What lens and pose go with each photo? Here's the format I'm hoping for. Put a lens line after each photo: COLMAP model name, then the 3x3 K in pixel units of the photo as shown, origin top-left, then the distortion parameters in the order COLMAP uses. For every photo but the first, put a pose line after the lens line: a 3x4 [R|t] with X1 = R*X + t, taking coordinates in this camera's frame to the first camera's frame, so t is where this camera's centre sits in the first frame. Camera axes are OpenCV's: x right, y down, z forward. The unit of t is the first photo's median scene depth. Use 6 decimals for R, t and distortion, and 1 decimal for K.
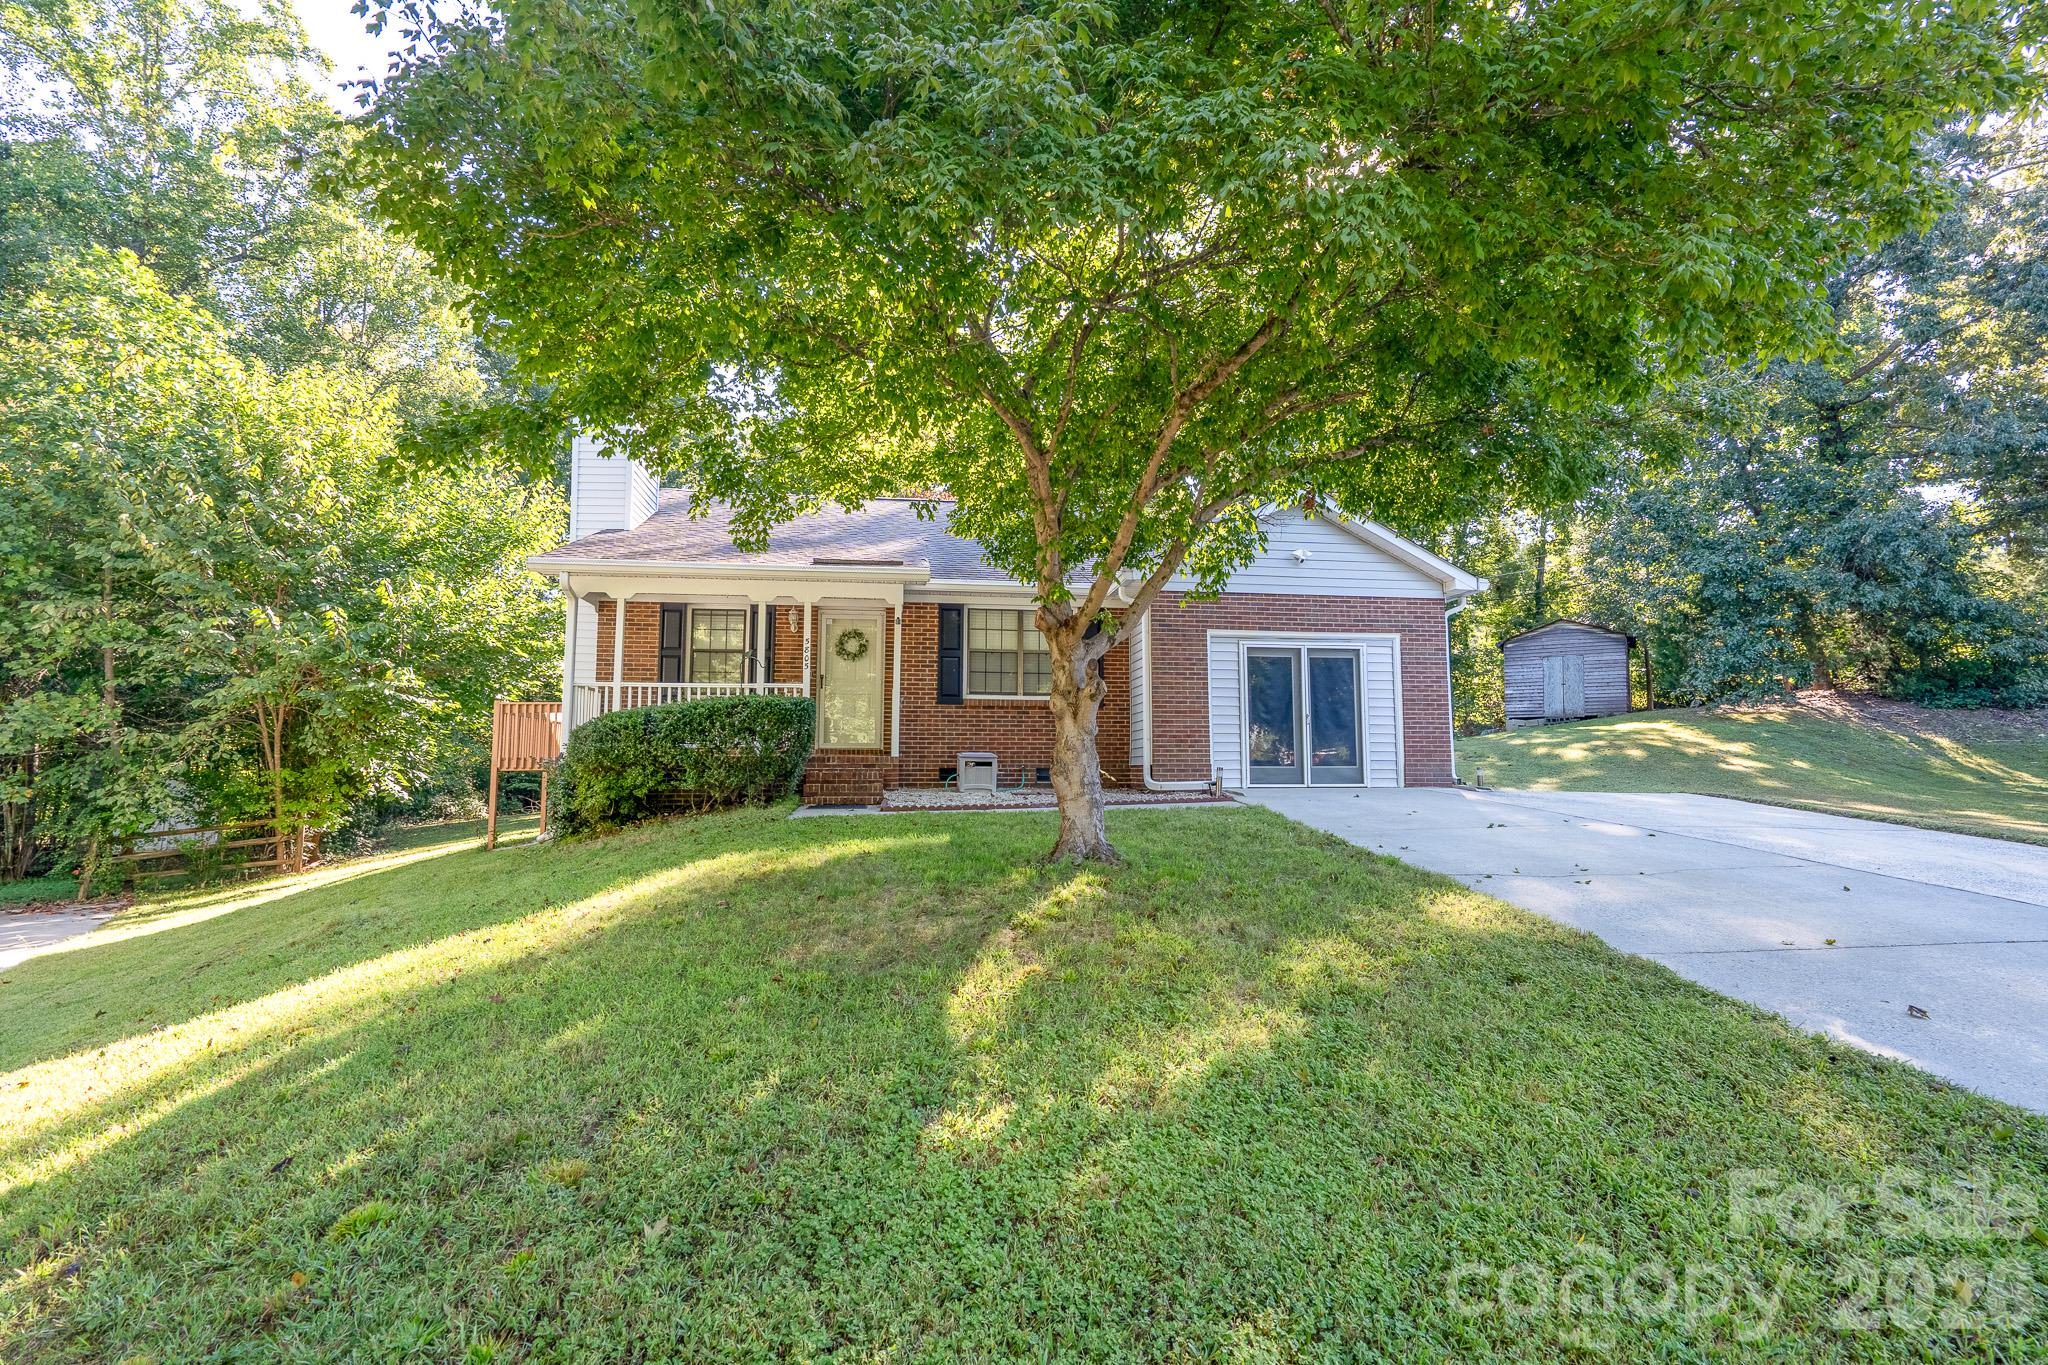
lens RADIAL K [[908.2, 0, 1064.9], [0, 908.2, 697.9], [0, 0, 1]] dist [-0.001230, 0.000035]
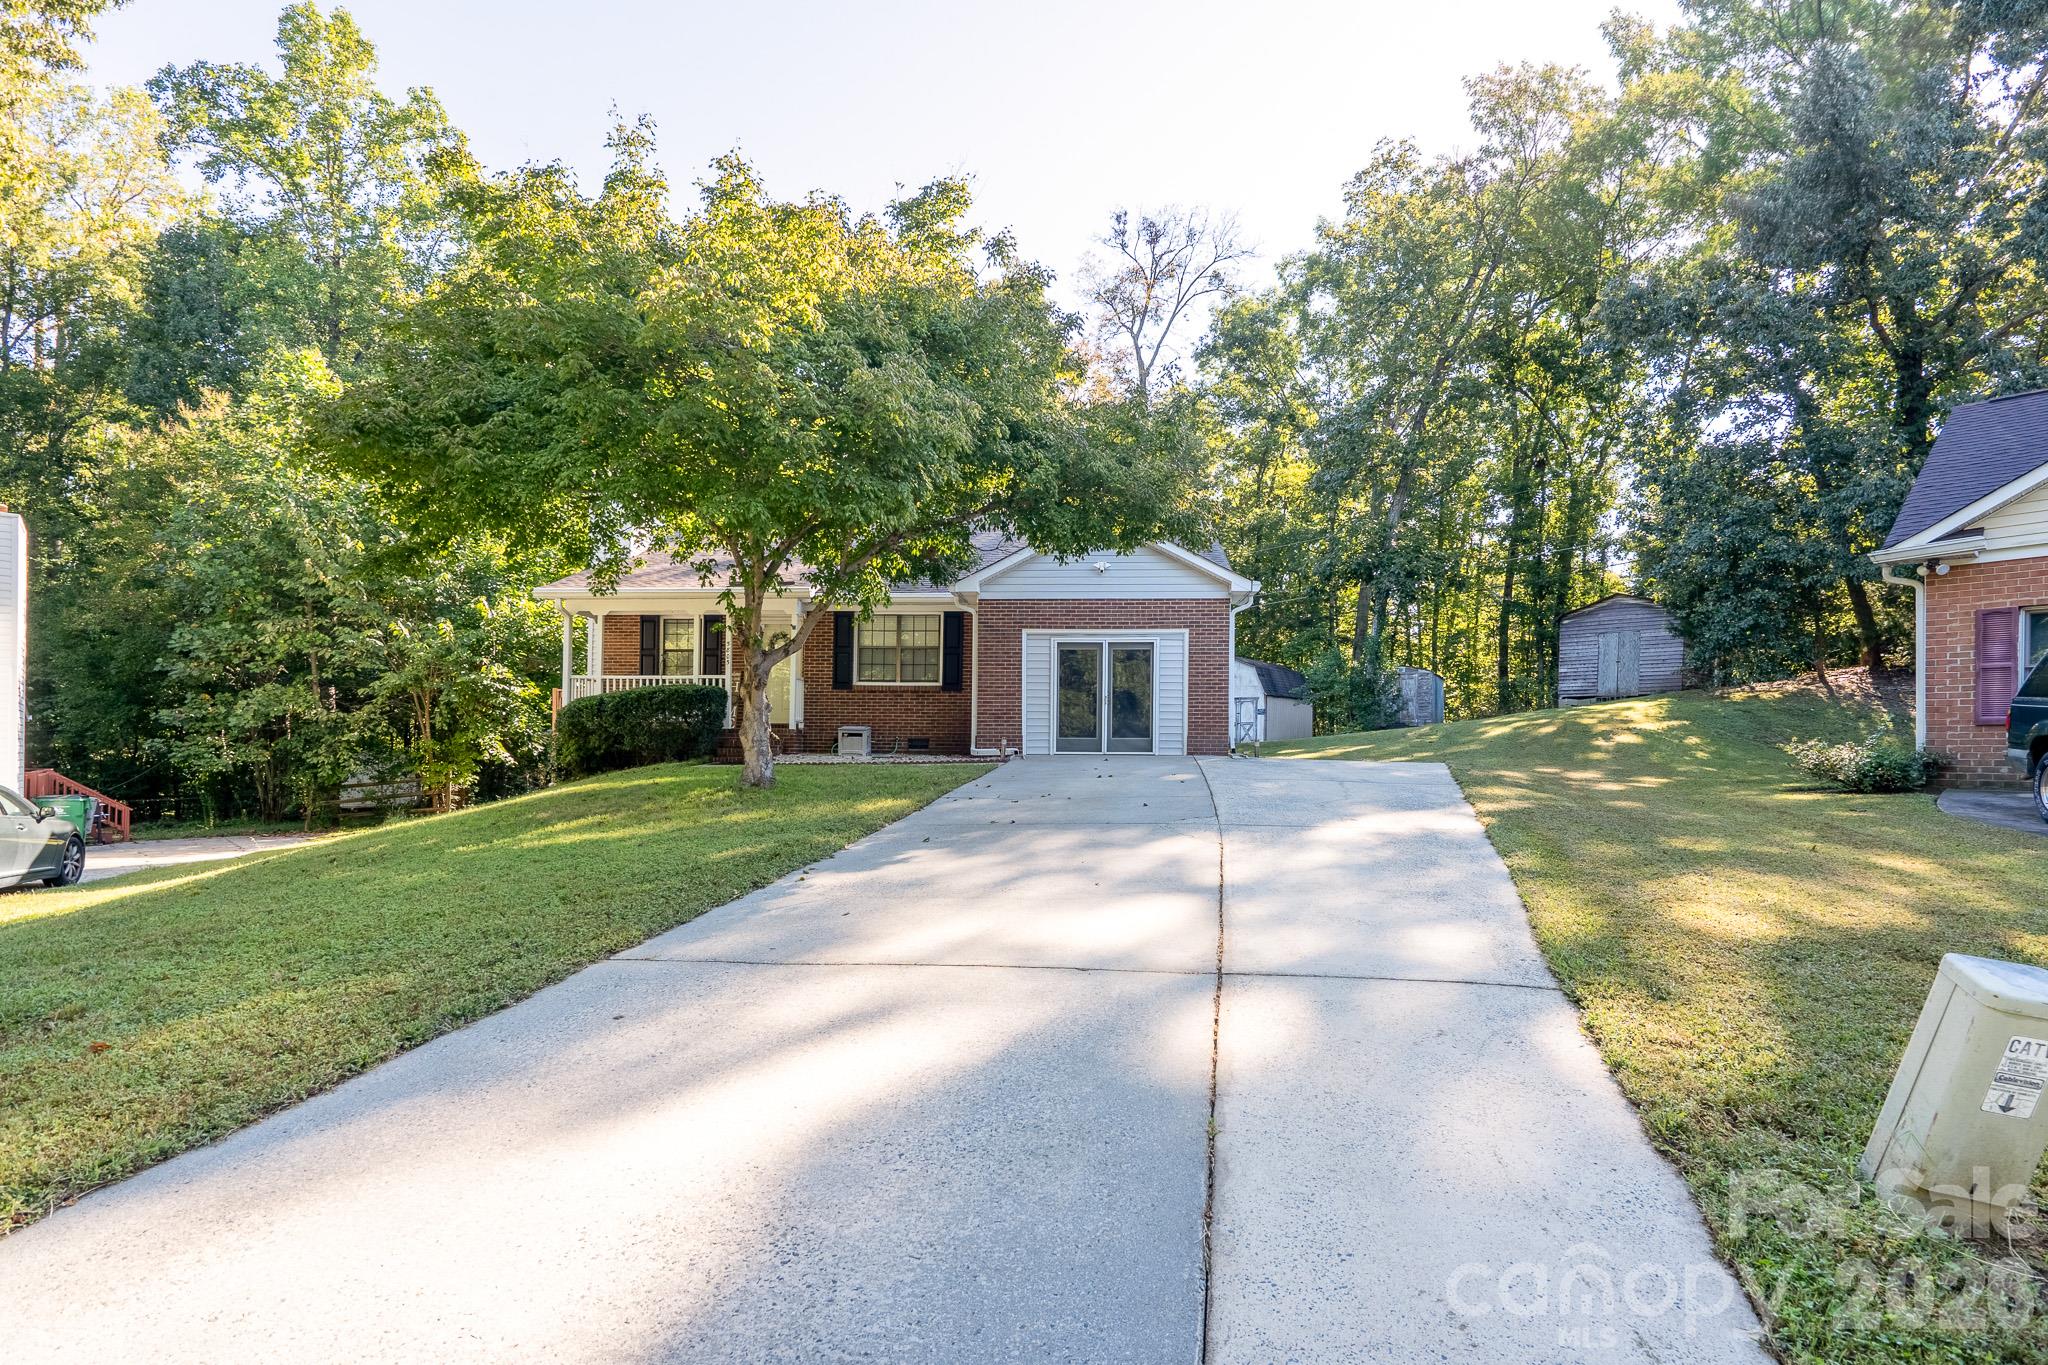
lens RADIAL K [[972.2, 0, 1076.9], [0, 972.2, 746.7], [0, 0, 1]] dist [-0.002284, -0.000148]
pose [[0.982850, 0.005171, -0.184336, 0.419806], [0.008026, 0.997460, 0.070774, -0.006195], [0.184234, -0.071040, 0.980312, -0.283443]]
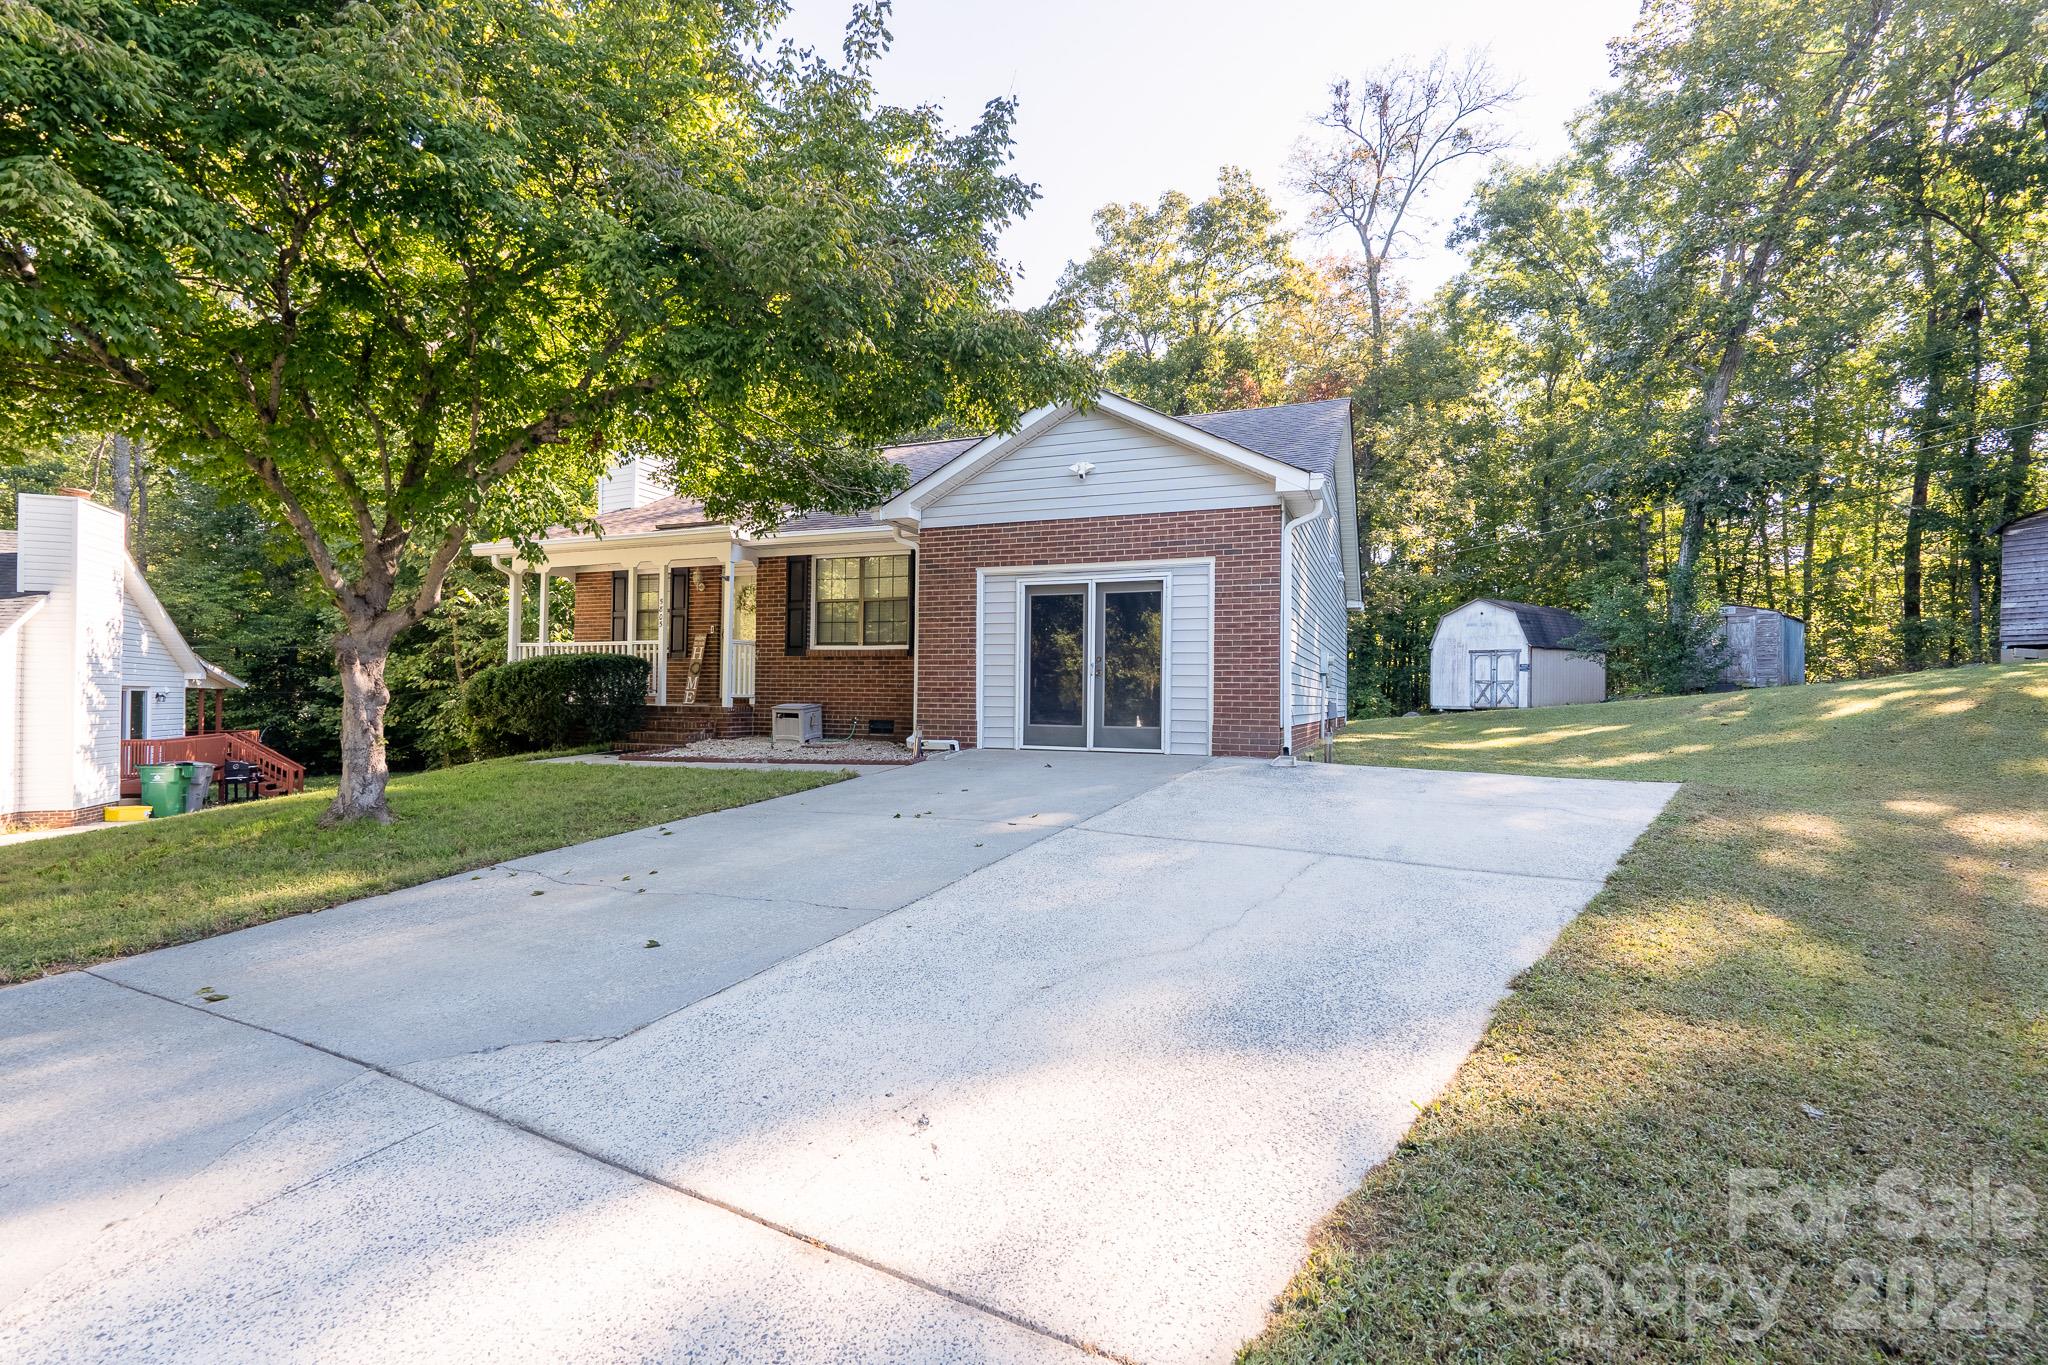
lens RADIAL K [[938.8, 0, 1045.9], [0, 938.8, 684.8], [0, 0, 1]] dist [-0.001443, 0.000435]
pose [[0.861634, 0.003372, -0.507519, 0.590427], [0.026857, 0.998274, 0.052228, -0.007067], [0.506819, -0.058632, 0.860056, 0.213347]]
